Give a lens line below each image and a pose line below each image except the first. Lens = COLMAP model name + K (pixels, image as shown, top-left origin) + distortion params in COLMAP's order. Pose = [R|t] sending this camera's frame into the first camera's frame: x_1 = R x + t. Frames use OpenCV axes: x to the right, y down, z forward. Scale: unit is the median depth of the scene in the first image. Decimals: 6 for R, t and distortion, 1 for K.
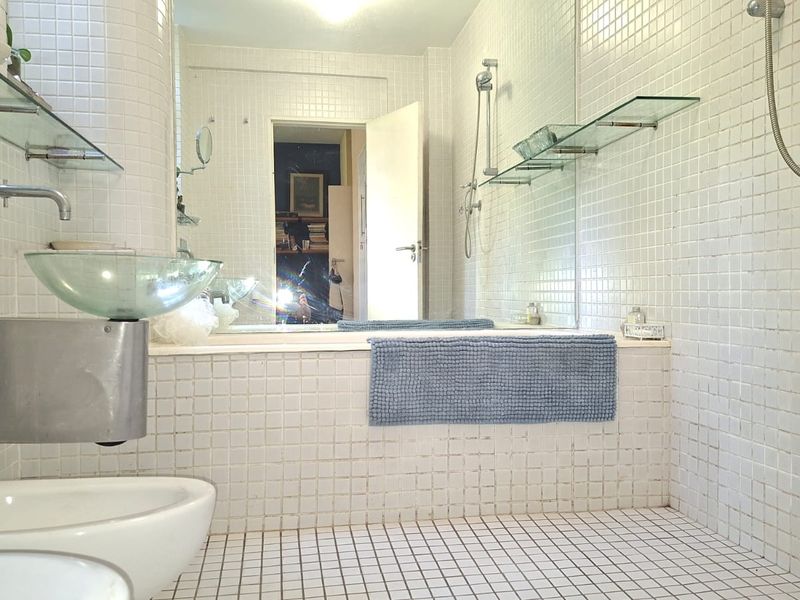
lens RADIAL K [[684.9, 0, 400.3], [0, 684.9, 270.3], [0, 0, 1]] dist [0.081150, -0.121687]
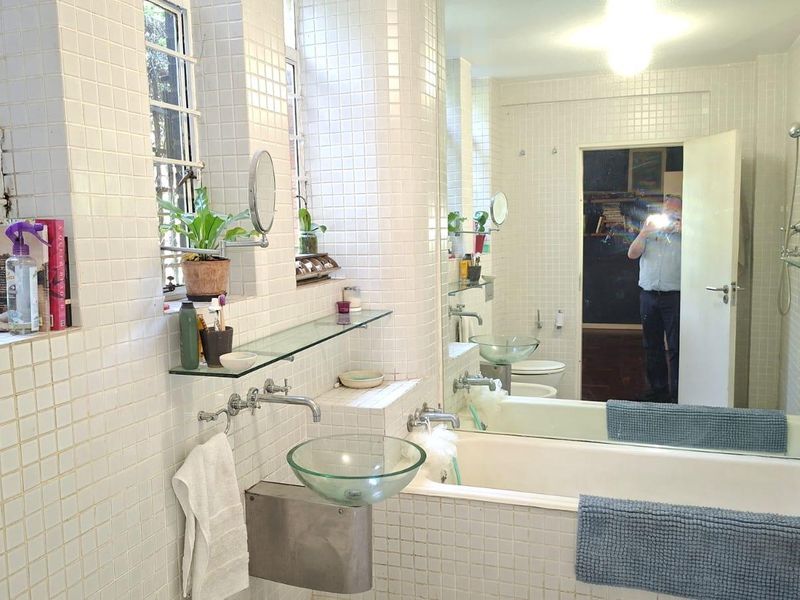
lens RADIAL K [[684.9, 0, 400.3], [0, 684.9, 270.3], [0, 0, 1]] dist [0.081150, -0.121687]
pose [[0.882242, 0.025195, -0.470122, 0.207048], [-0.001481, 0.998711, 0.050745, -0.309828], [0.470795, -0.044073, 0.881141, -0.075334]]
